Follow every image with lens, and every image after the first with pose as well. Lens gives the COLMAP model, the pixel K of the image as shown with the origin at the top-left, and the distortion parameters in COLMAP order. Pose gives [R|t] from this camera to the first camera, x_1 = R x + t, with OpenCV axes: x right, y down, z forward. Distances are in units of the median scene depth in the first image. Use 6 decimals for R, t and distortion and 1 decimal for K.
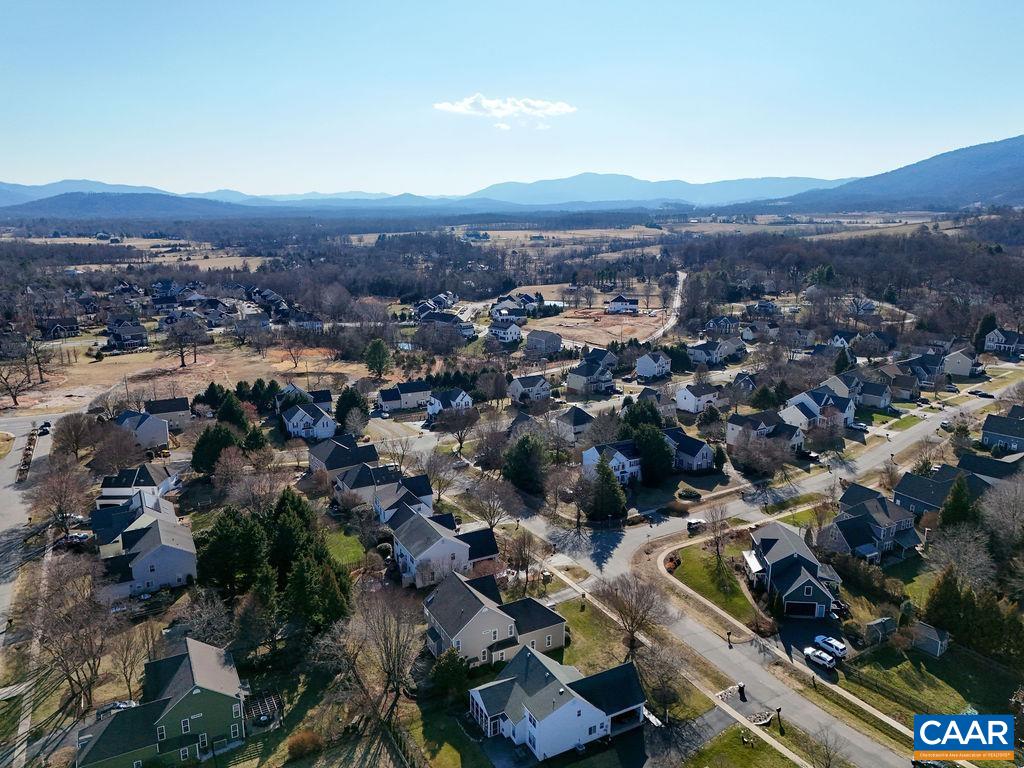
lens RADIAL K [[745.0, 0, 515.4], [0, 745.0, 381.3], [0, 0, 1]] dist [0.087292, -0.081470]
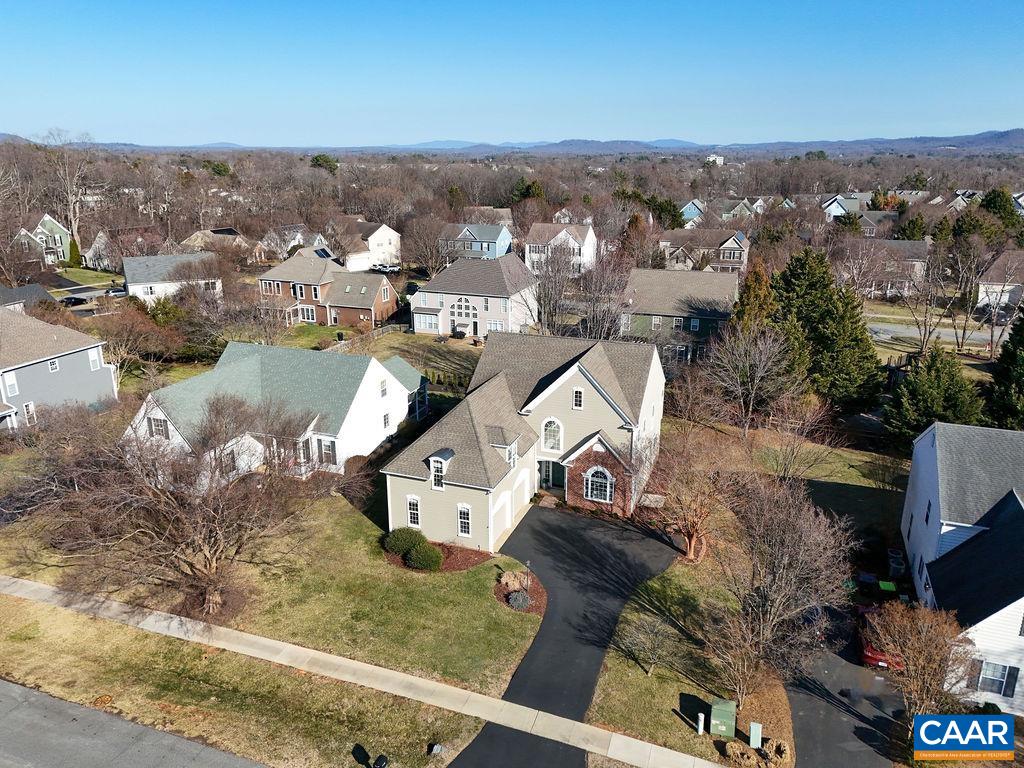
lens RADIAL K [[745.0, 0, 515.4], [0, 745.0, 381.3], [0, 0, 1]] dist [0.087292, -0.081470]
pose [[-0.740892, 0.220651, -0.634344, 0.215091], [-0.136157, 0.875535, 0.463574, 0.093172], [0.657678, 0.429828, -0.618633, 1.098232]]
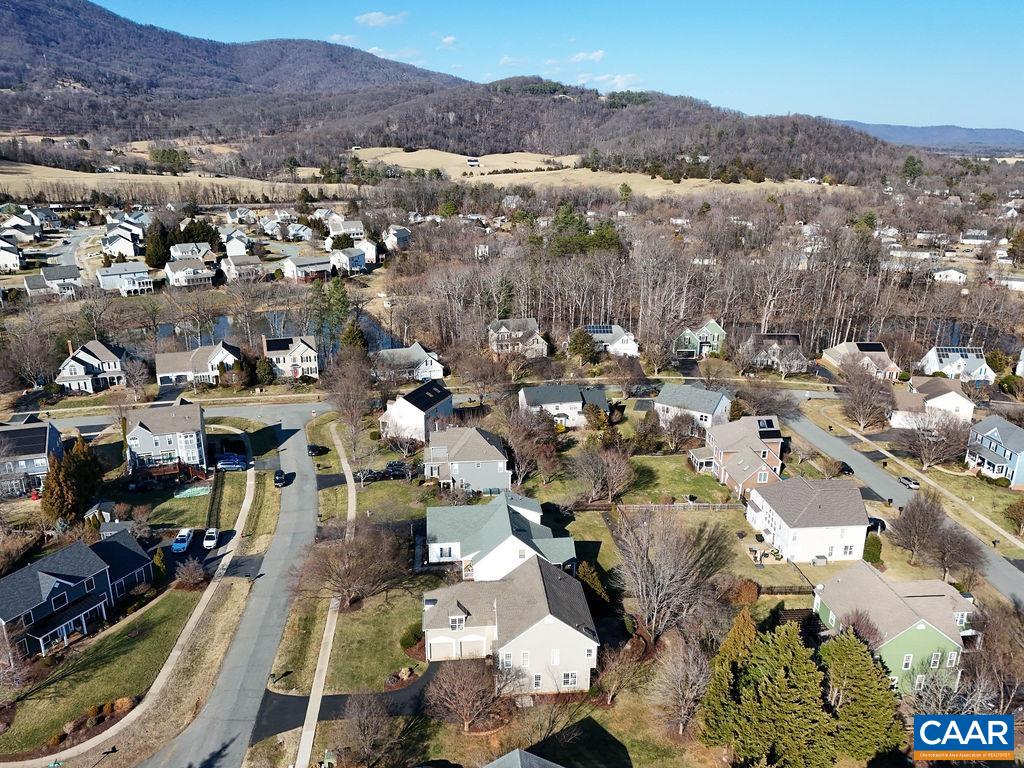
lens RADIAL K [[745.0, 0, 515.4], [0, 745.0, 381.3], [0, 0, 1]] dist [0.087292, -0.081470]
pose [[-0.927942, -0.102301, 0.358410, -0.241946], [0.095390, 0.864388, 0.493694, -0.211877], [-0.360311, 0.492308, -0.792344, 1.293069]]
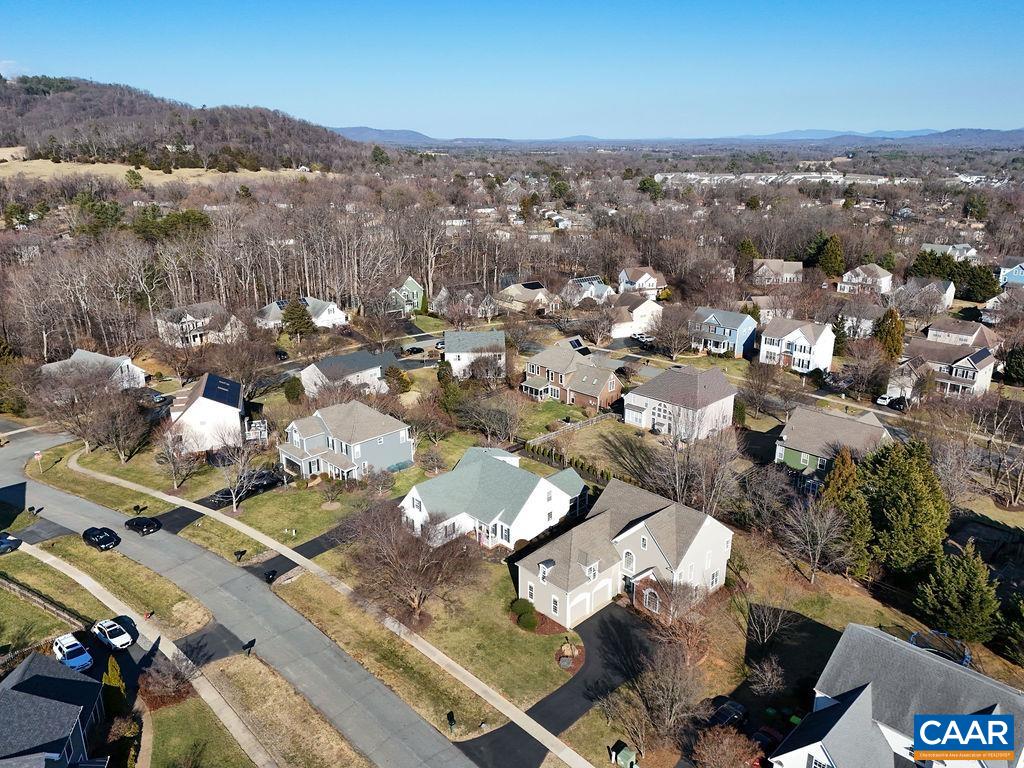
lens RADIAL K [[745.0, 0, 515.4], [0, 745.0, 381.3], [0, 0, 1]] dist [0.087292, -0.081470]
pose [[-0.955042, 0.110695, -0.275031, 0.199749], [-0.047692, 0.858237, 0.511033, -0.122253], [0.292611, 0.501174, -0.814373, 1.267174]]
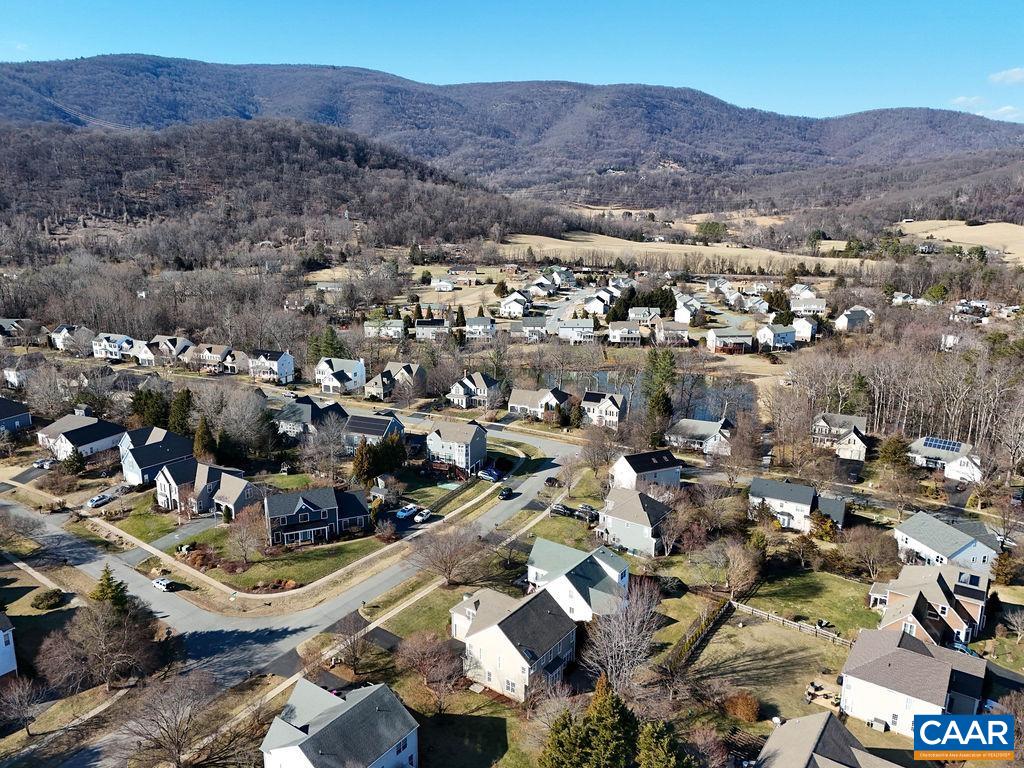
lens RADIAL K [[745.0, 0, 515.4], [0, 745.0, 381.3], [0, 0, 1]] dist [0.087292, -0.081470]
pose [[-0.465499, -0.193333, 0.863674, -0.673383], [0.196816, 0.928802, 0.313991, -0.214764], [-0.862887, 0.316148, -0.394306, 1.111085]]
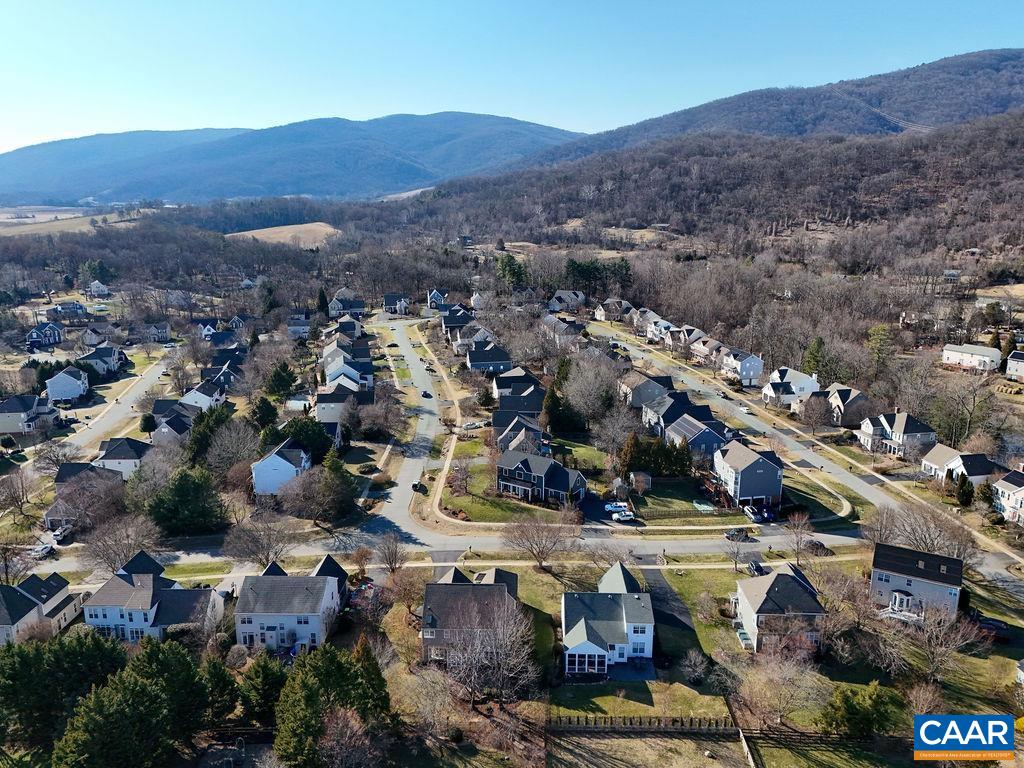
lens RADIAL K [[745.0, 0, 515.4], [0, 745.0, 381.3], [0, 0, 1]] dist [0.087292, -0.081470]
pose [[0.468813, -0.188895, 0.862863, -0.702908], [0.184674, 0.976238, 0.113377, -0.060106], [-0.863777, 0.106196, 0.492557, 0.398955]]
